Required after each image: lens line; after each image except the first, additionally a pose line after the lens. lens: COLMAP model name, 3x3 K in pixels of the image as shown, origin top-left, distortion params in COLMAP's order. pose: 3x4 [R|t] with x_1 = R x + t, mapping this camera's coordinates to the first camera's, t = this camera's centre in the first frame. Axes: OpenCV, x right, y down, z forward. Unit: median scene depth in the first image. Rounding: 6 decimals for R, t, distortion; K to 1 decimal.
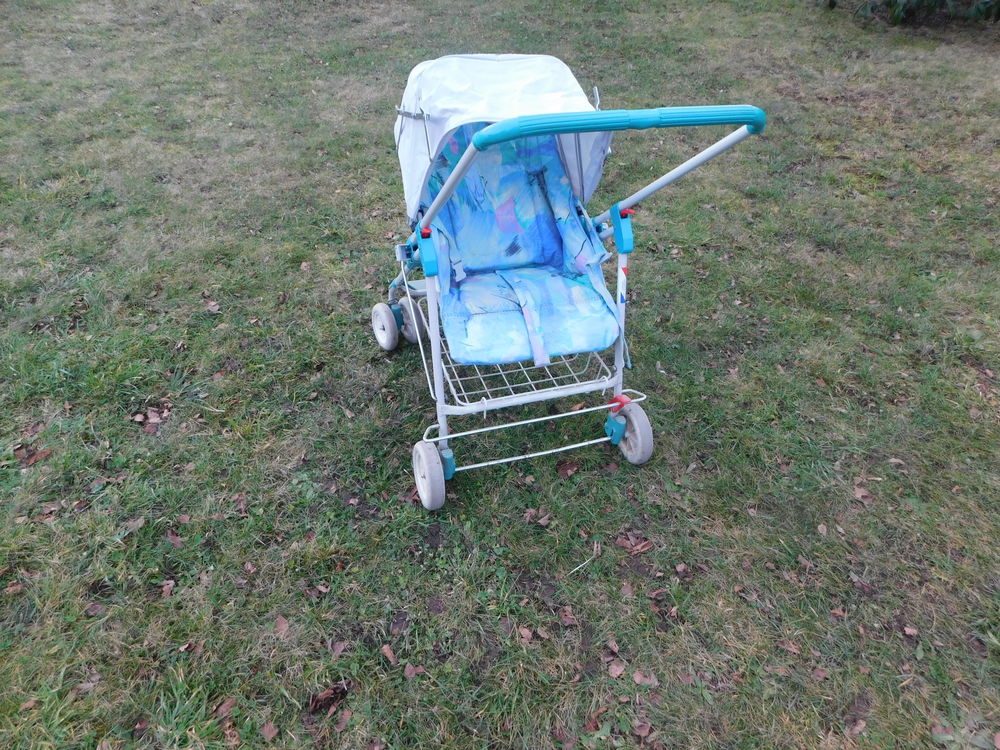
lens RADIAL K [[656.5, 0, 501.2], [0, 656.5, 377.3], [0, 0, 1]] dist [-0.082132, 0.067517]
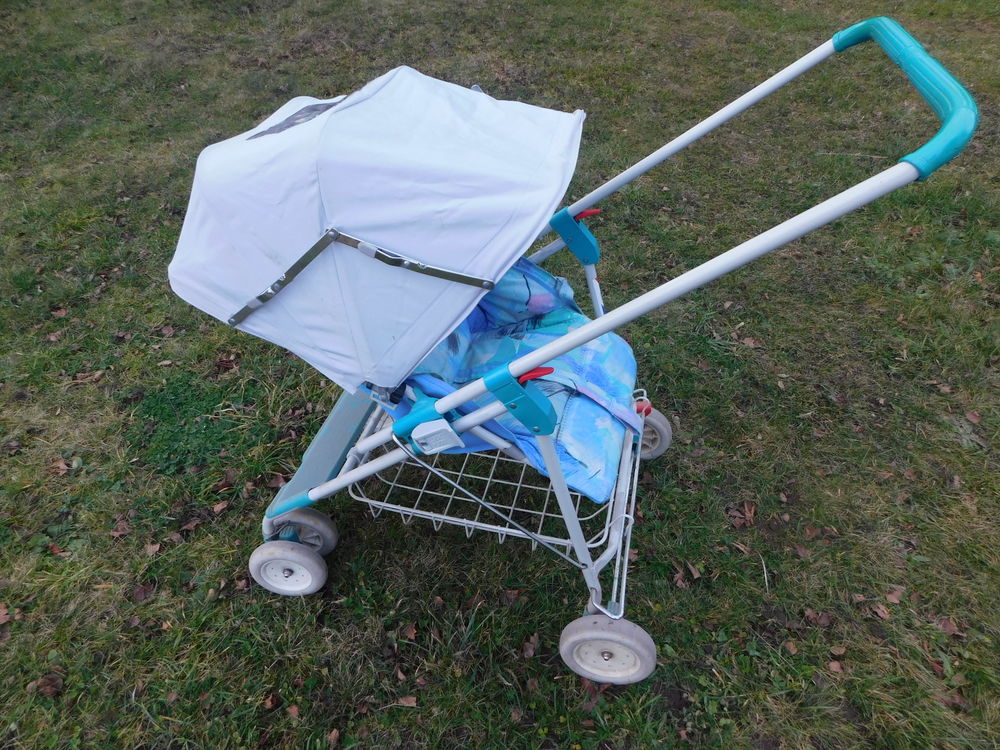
lens RADIAL K [[656.5, 0, 501.2], [0, 656.5, 377.3], [0, 0, 1]] dist [-0.082132, 0.067517]
pose [[0.531758, -0.590988, 0.606602, -0.356793], [0.562038, 0.782063, 0.269241, -0.289460], [-0.633519, 0.197763, 0.748026, 0.392503]]
